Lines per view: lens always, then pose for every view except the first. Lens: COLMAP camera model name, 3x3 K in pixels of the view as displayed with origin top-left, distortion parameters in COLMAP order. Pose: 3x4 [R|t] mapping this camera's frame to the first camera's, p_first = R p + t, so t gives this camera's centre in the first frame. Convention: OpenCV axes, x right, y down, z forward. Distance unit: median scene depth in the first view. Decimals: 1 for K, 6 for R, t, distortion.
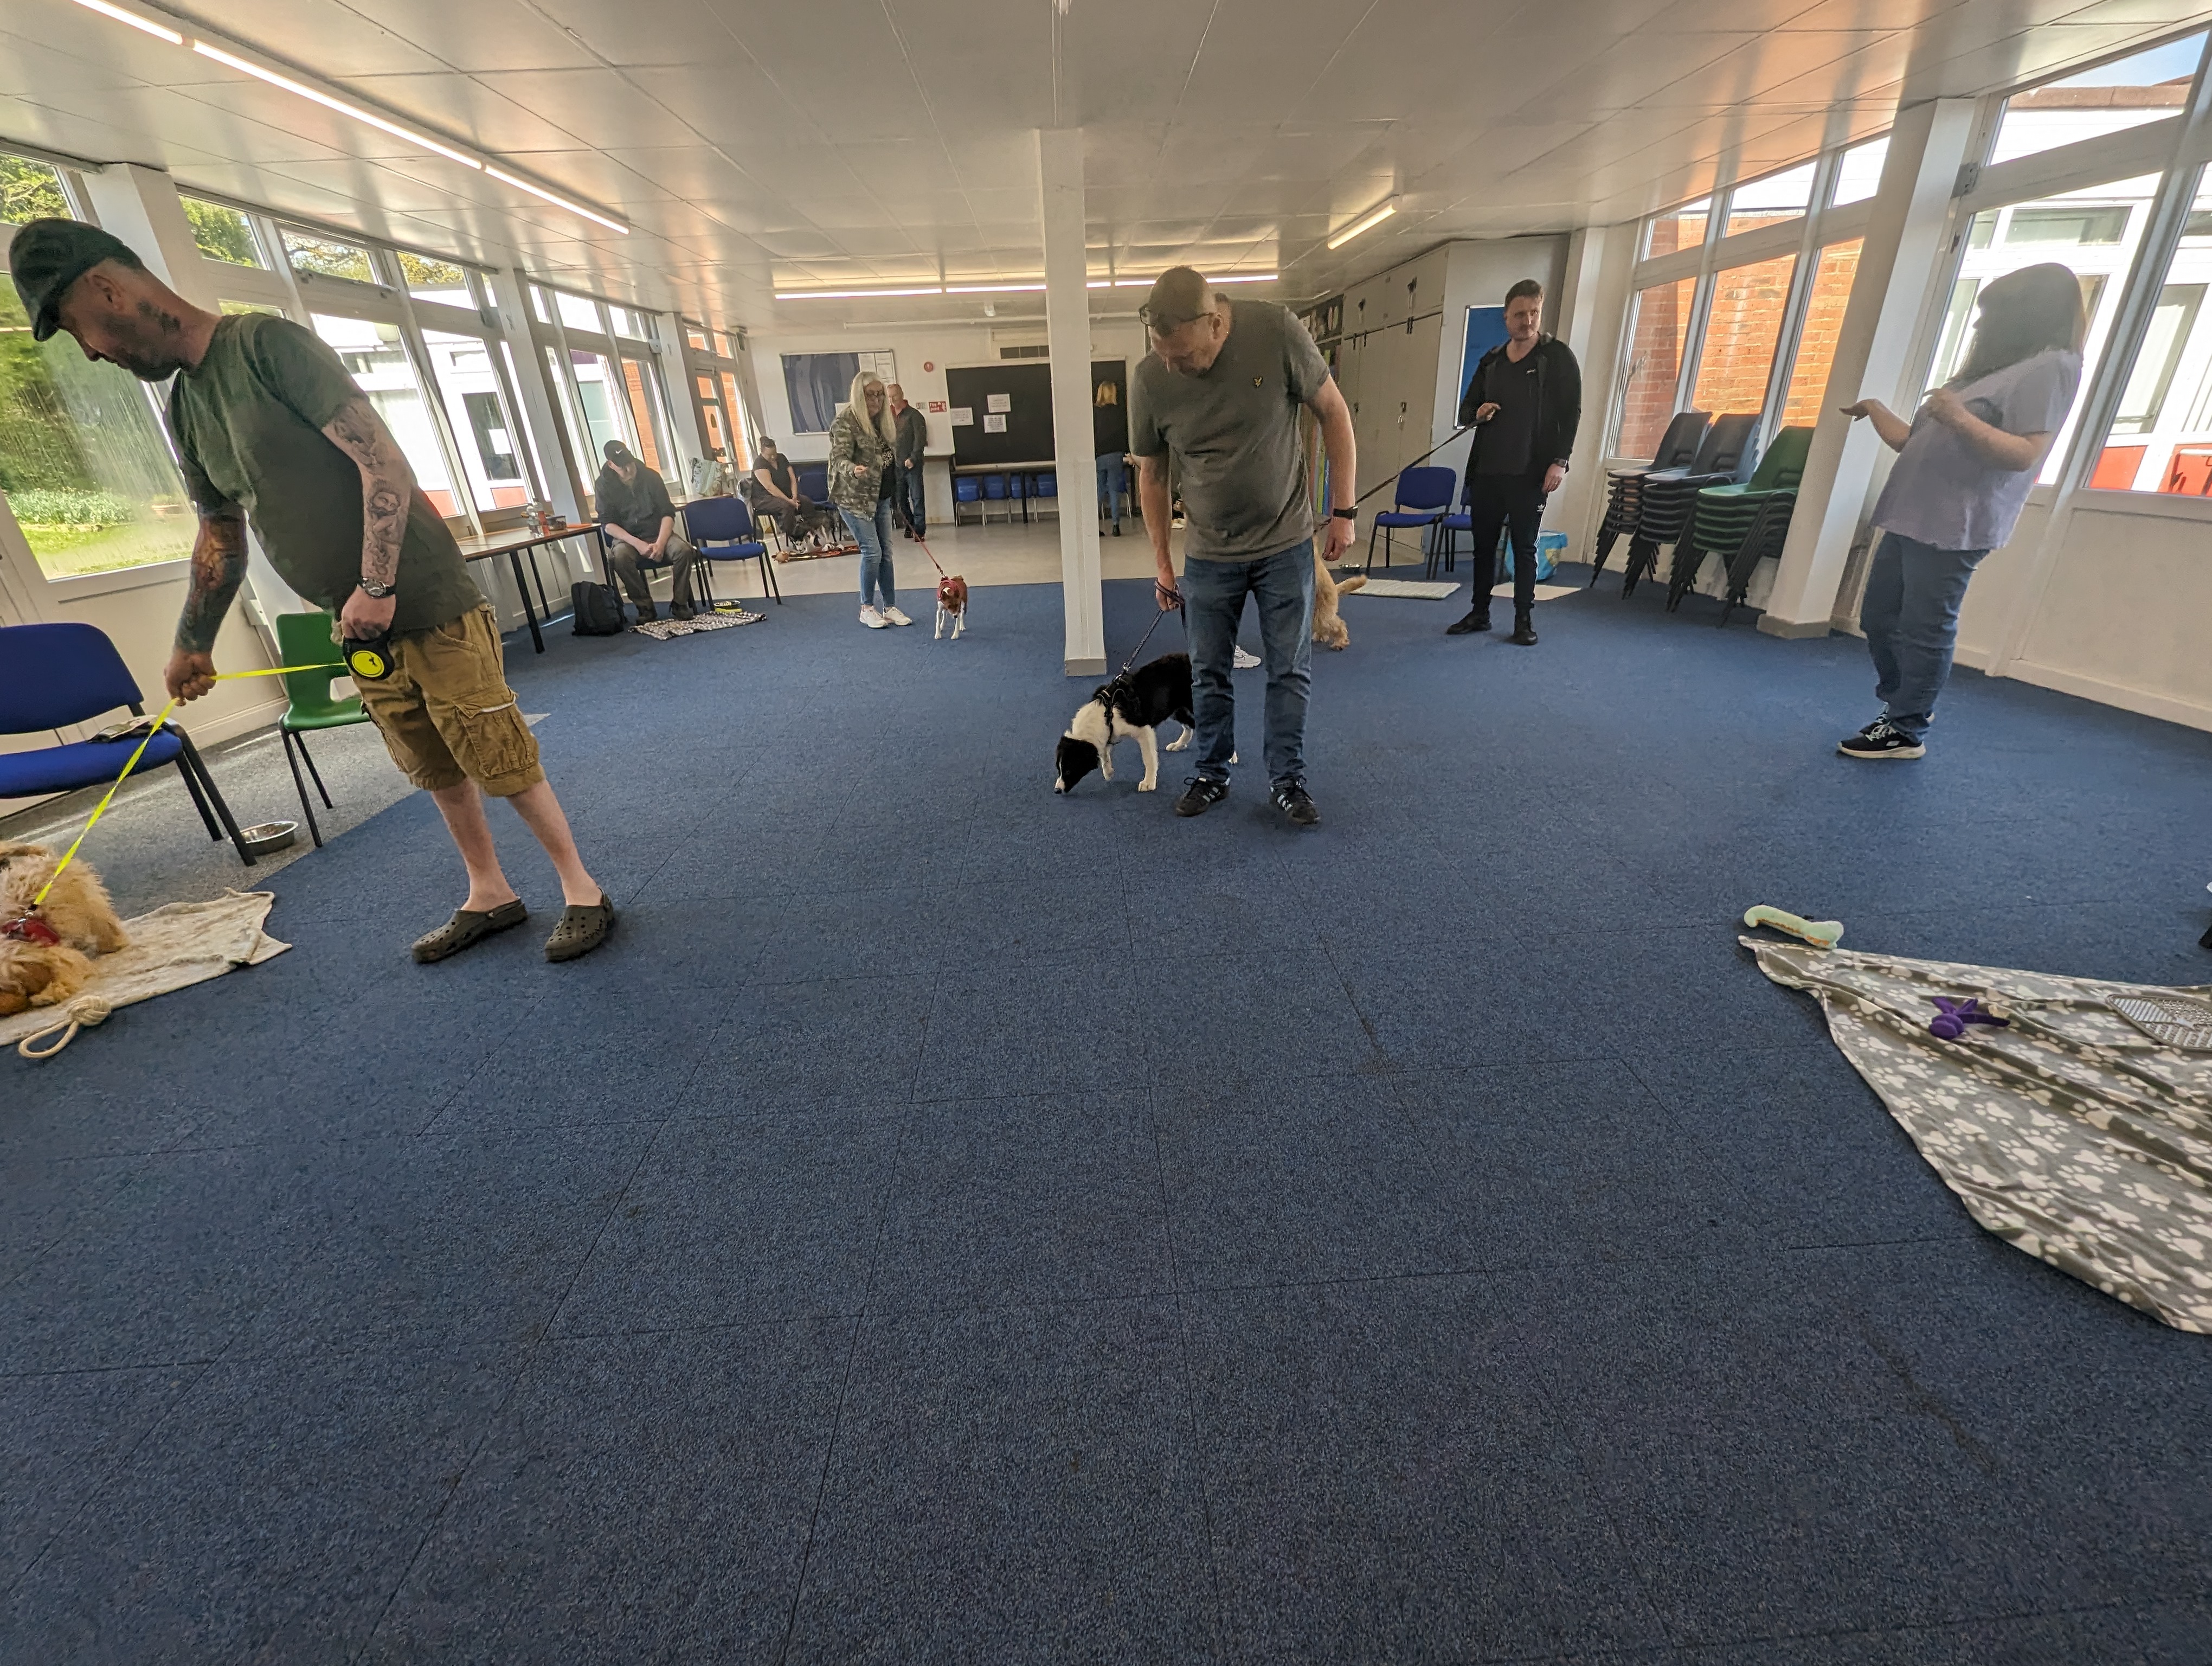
lens RADIAL K [[923.5, 0, 1106.0], [0, 923.5, 833.0], [0, 0, 1]] dist [0.000589, 0.000188]
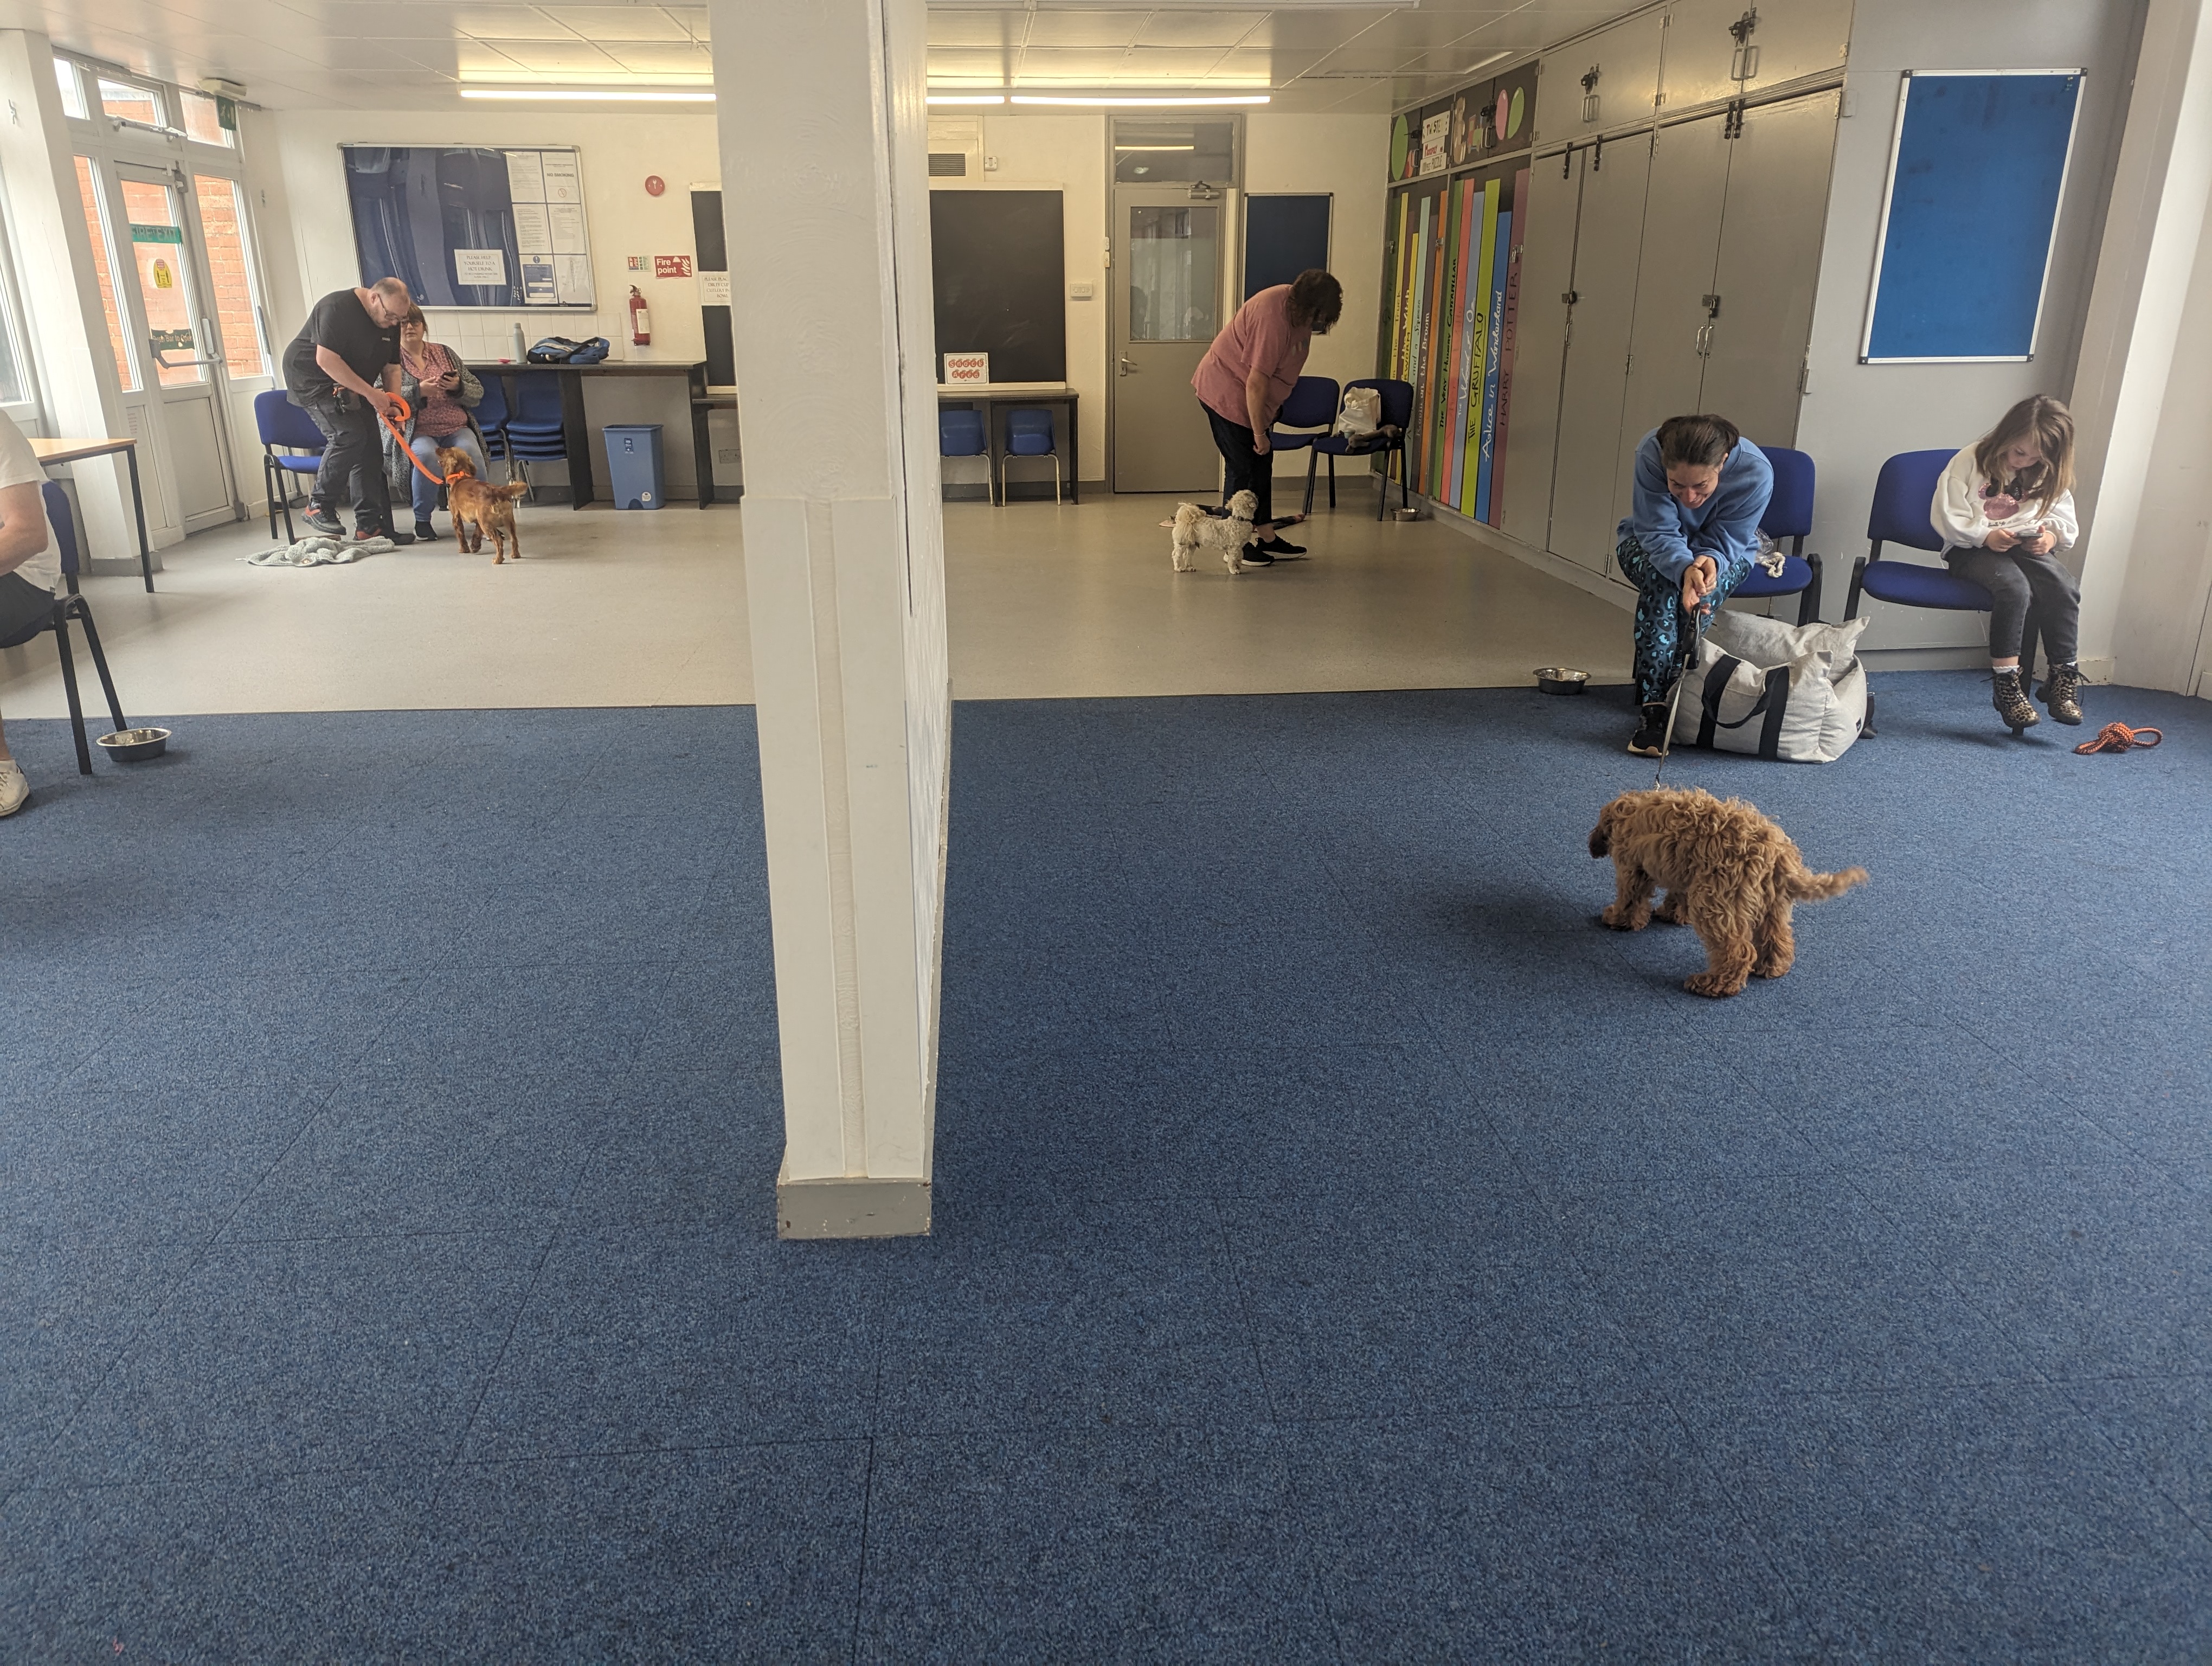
lens RADIAL K [[1517.8, 0, 1069.2], [0, 1517.8, 798.2], [0, 0, 1]] dist [0.060798, -0.044179]
pose [[0.999291, 0.026742, 0.026488, 0.018428], [-0.023868, 0.994349, -0.103446, -0.185458], [-0.029105, 0.102740, 0.994282, 0.390780]]
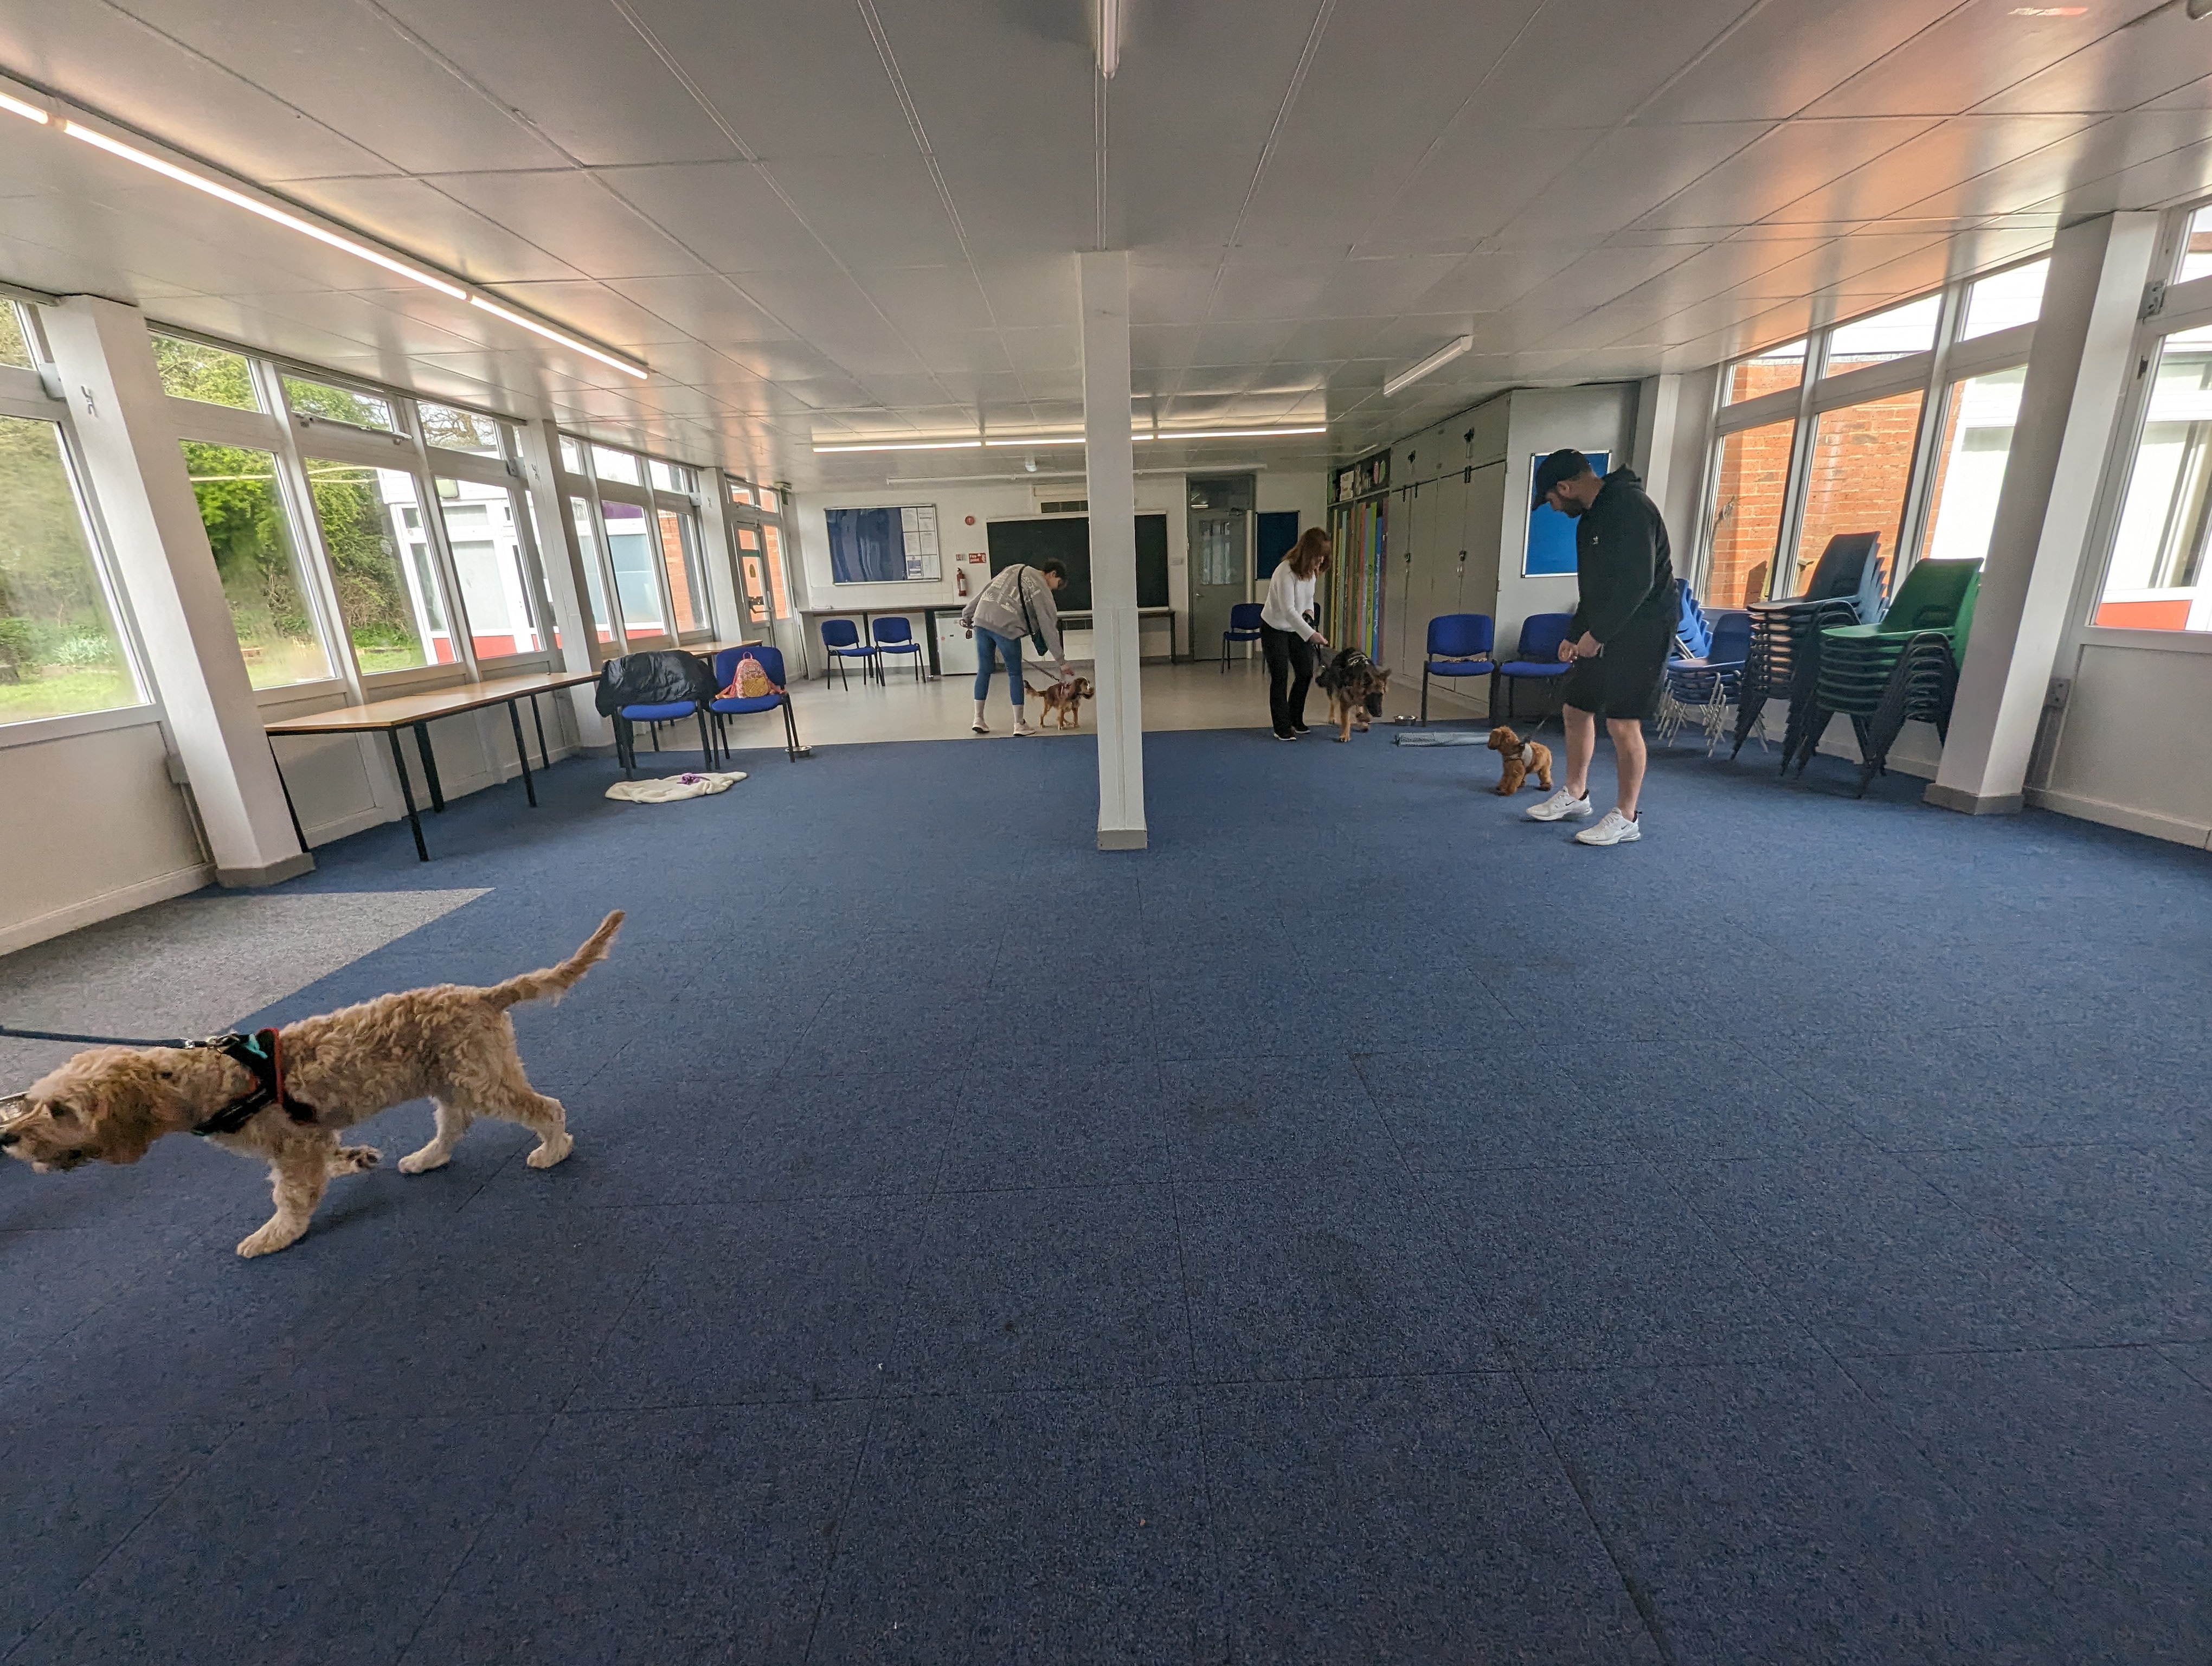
lens RADIAL K [[914.5, 0, 1106.0], [0, 914.5, 833.0], [0, 0, 1]] dist [-0.001460, -0.000130]
pose [[0.999198, 0.011903, -0.038240, -0.003753], [-0.017334, 0.989278, -0.145011, -0.046670], [0.036104, 0.145557, 0.988691, 0.124050]]
